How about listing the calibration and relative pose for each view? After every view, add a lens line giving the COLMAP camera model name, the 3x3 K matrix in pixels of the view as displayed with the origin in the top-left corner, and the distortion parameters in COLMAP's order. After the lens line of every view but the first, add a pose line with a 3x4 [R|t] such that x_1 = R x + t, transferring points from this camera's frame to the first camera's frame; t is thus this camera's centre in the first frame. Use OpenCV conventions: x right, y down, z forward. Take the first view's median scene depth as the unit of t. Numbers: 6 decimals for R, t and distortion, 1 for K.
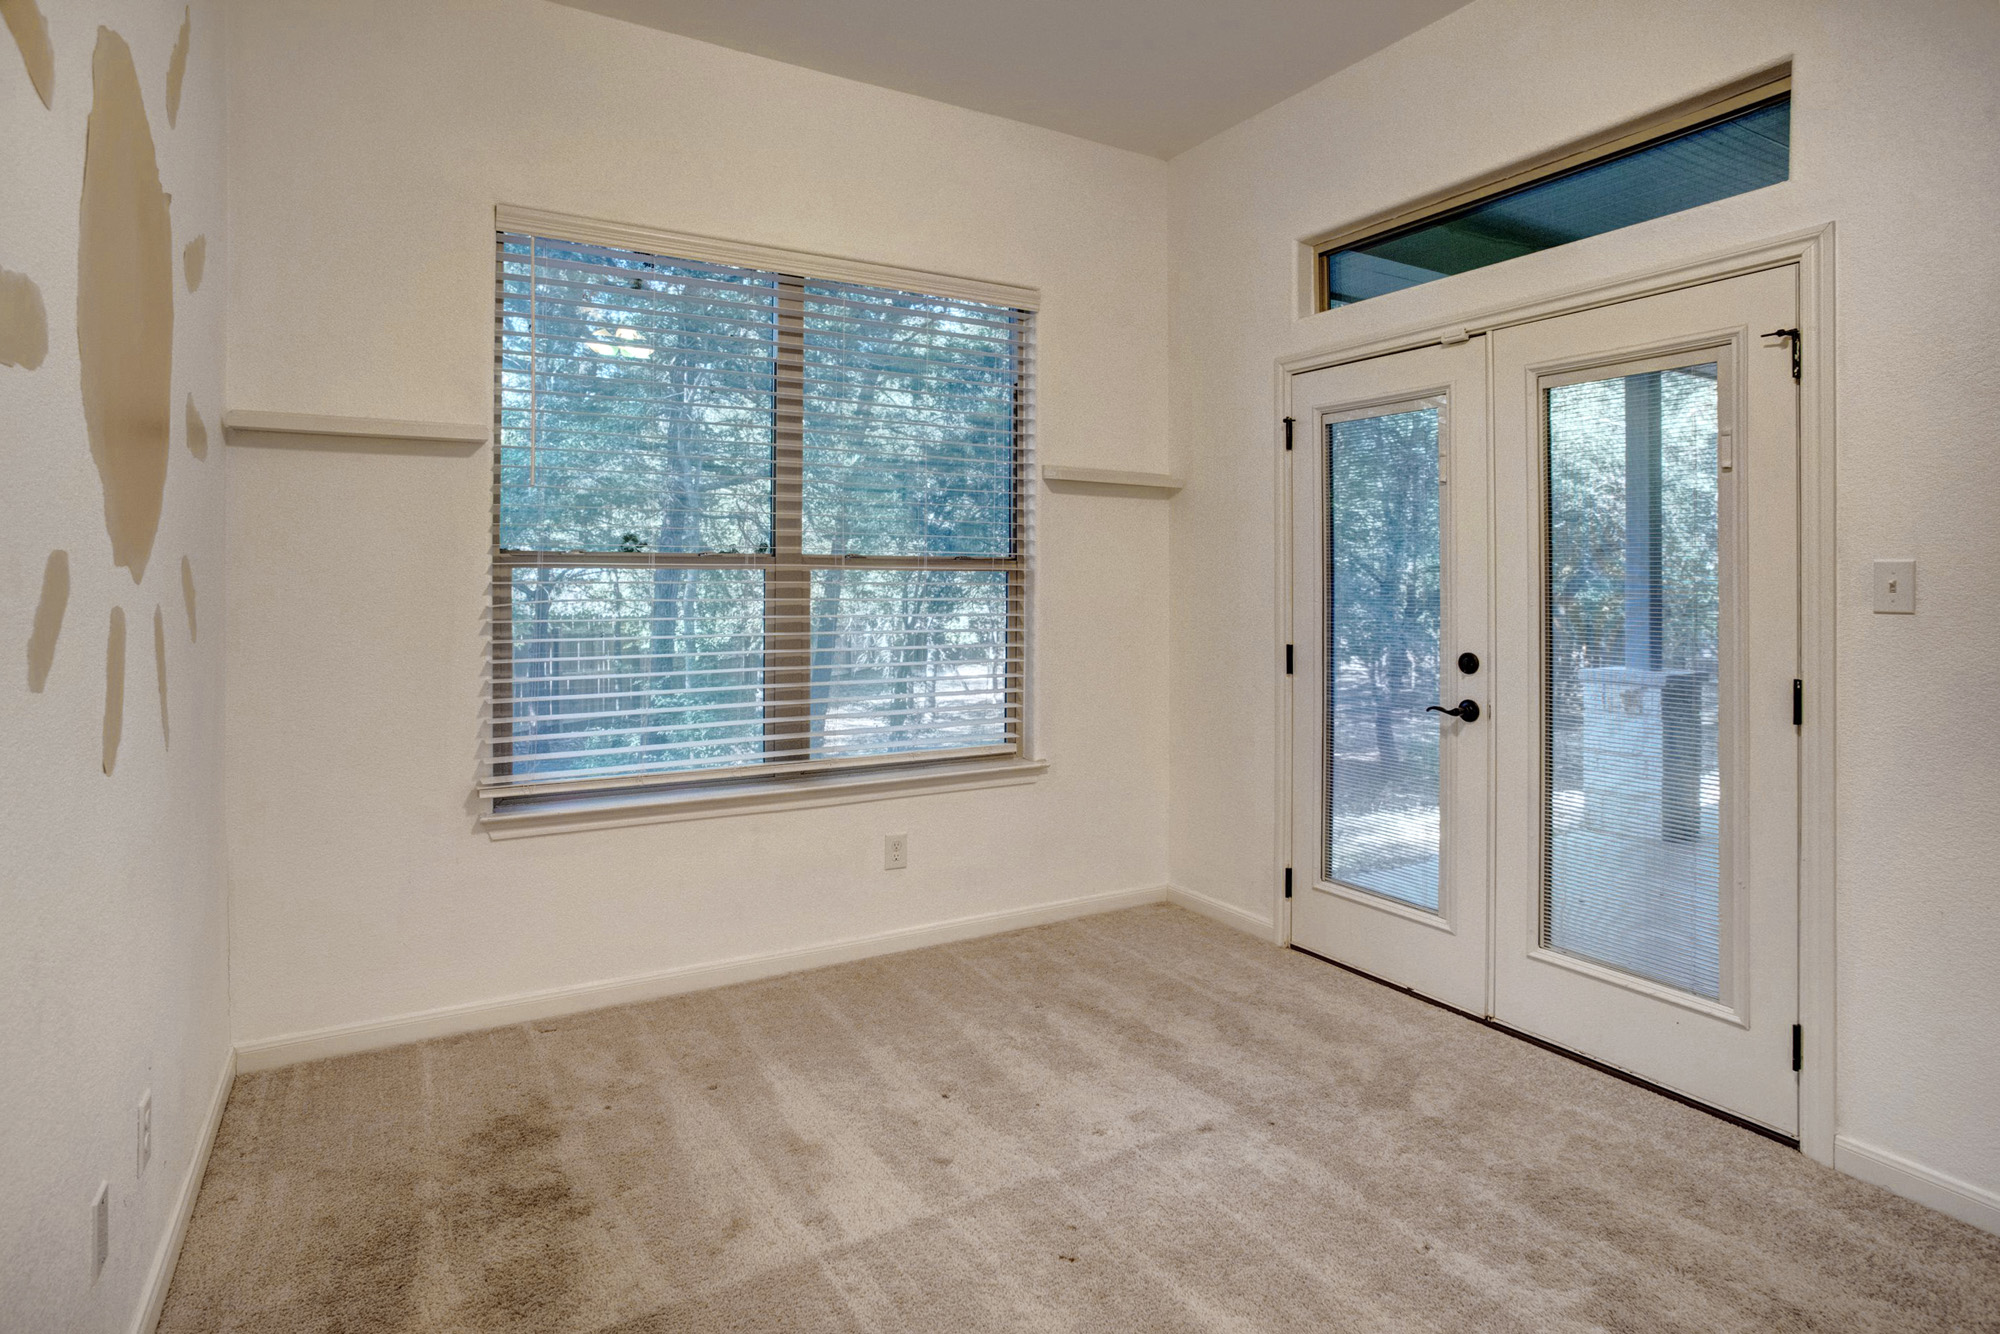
lens RADIAL K [[1064.0, 0, 998.6], [0, 1064.0, 574.7], [0, 0, 1]] dist [-0.061322, 0.039269]
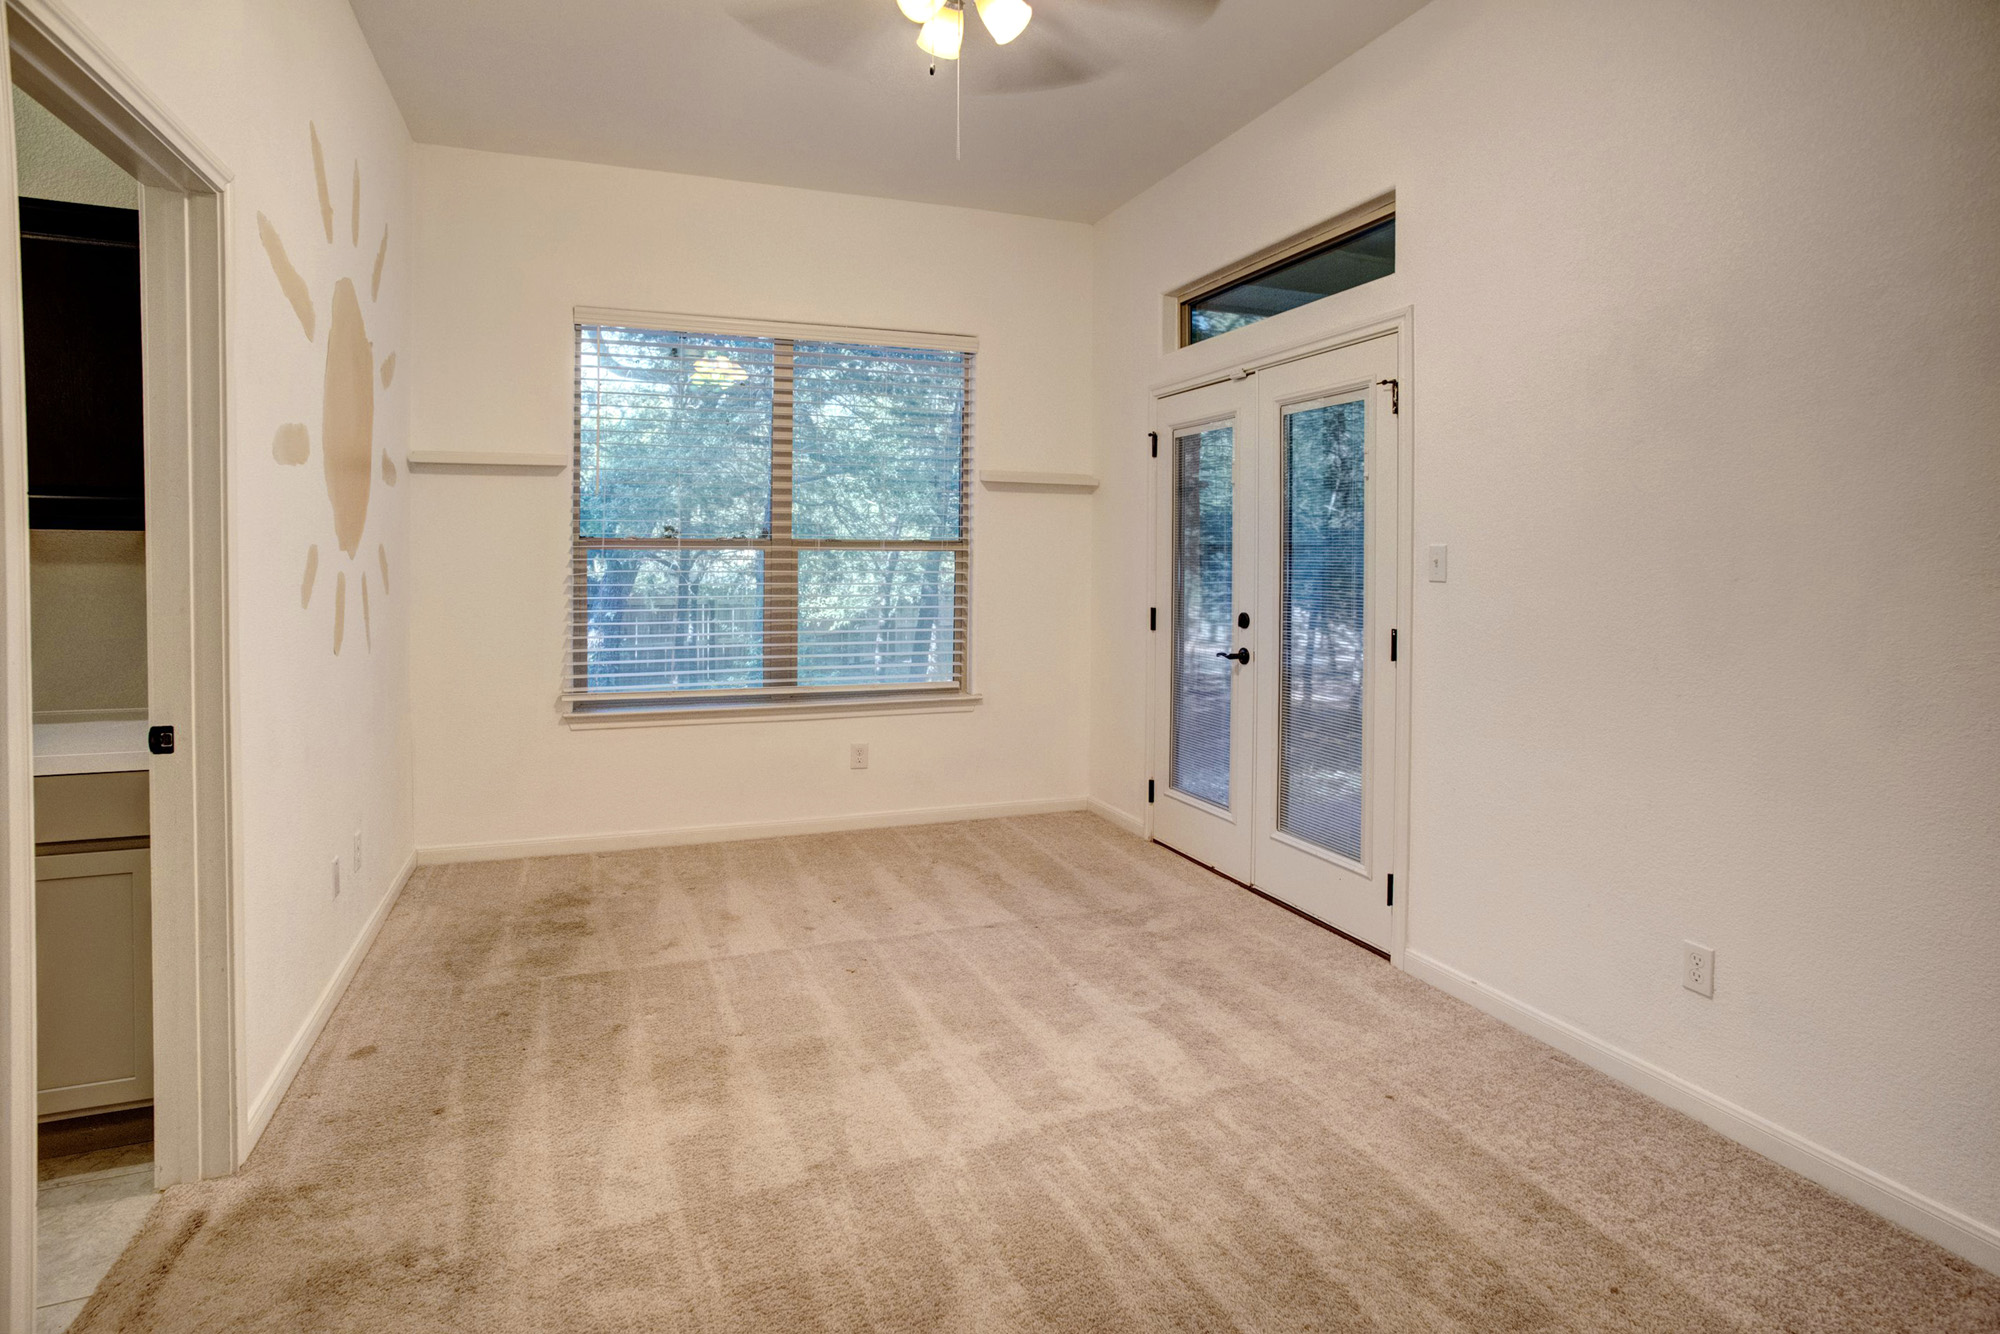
lens RADIAL K [[1089.8, 0, 1005.1], [0, 1089.8, 551.9], [0, 0, 1]] dist [-0.062207, 0.042861]
pose [[0.984751, -0.000133, -0.173967, 0.408549], [0.000233, 1.000000, 0.000554, -0.003690], [0.173967, -0.000586, 0.984751, -0.428544]]
